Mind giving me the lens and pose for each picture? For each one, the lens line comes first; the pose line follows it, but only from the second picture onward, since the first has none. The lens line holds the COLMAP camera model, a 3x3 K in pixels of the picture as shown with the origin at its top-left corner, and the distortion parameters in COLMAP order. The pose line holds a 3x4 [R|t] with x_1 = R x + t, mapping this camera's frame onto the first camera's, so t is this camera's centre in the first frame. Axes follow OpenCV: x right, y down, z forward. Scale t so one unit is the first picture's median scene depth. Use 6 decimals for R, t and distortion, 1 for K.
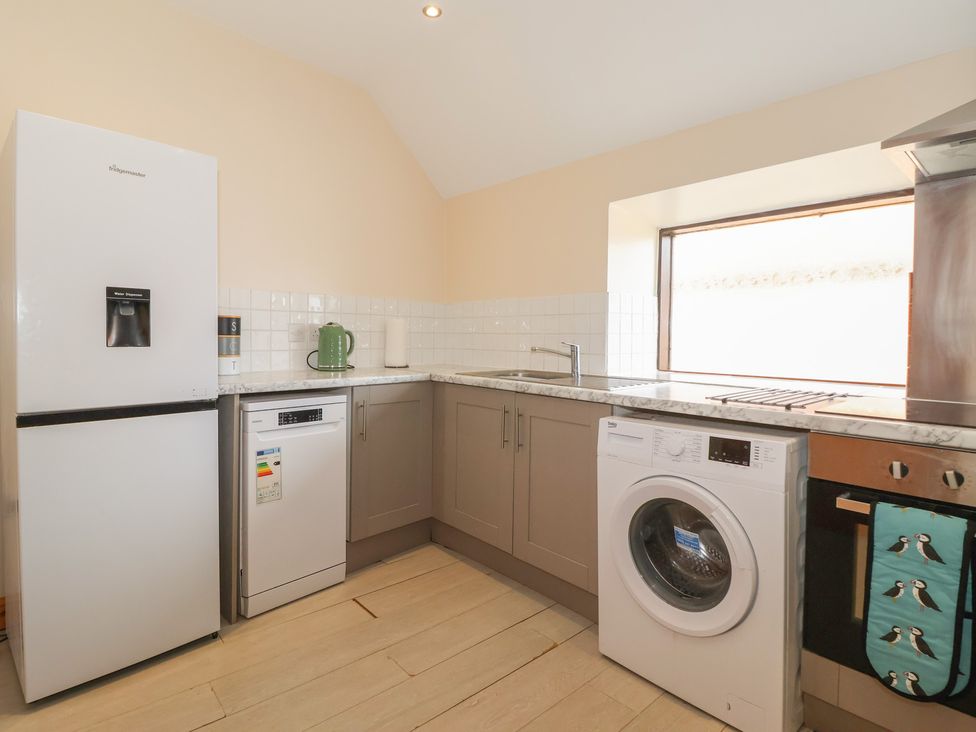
lens RADIAL K [[525.4, 0, 476.9], [0, 525.4, 355.3], [0, 0, 1]] dist [0.001645, -0.014808]
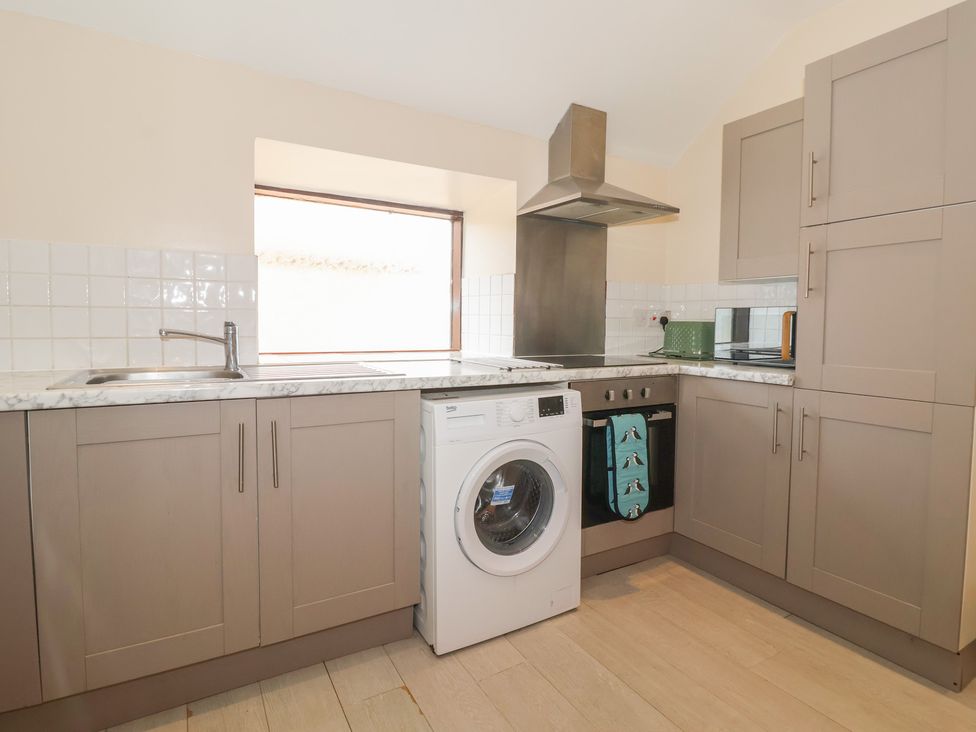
lens RADIAL K [[521.7, 0, 477.4], [0, 521.7, 349.7], [0, 0, 1]] dist [0.005078, -0.017550]
pose [[0.168225, -0.055425, 0.984189, -0.733722], [0.024153, 0.998350, 0.052094, -0.023491], [-0.985453, 0.015007, 0.169287, 0.893540]]
